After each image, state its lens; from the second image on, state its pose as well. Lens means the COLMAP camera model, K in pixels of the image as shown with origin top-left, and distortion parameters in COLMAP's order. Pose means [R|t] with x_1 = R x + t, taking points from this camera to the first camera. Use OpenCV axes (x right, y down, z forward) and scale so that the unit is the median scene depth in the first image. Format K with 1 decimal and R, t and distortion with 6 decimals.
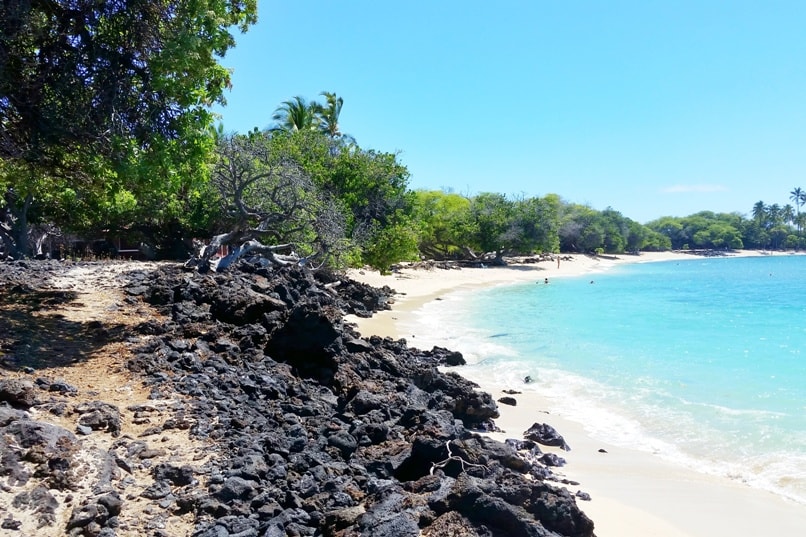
lens RADIAL K [[710.4, 0, 403.0], [0, 710.4, 268.5], [0, 0, 1]] dist [0.069150, -0.297163]
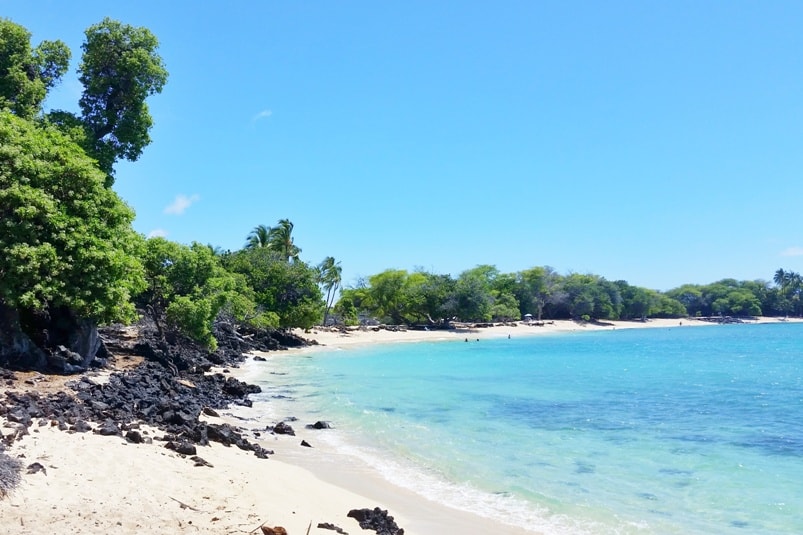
lens RADIAL K [[730.1, 0, 401.5], [0, 730.1, 267.5], [0, 0, 1]] dist [0.073242, -0.392066]
pose [[0.997100, 0.001682, -0.076086, 0.047495], [-0.008499, 0.995963, -0.089362, 0.001115], [0.075629, 0.089749, 0.993089, -0.102208]]
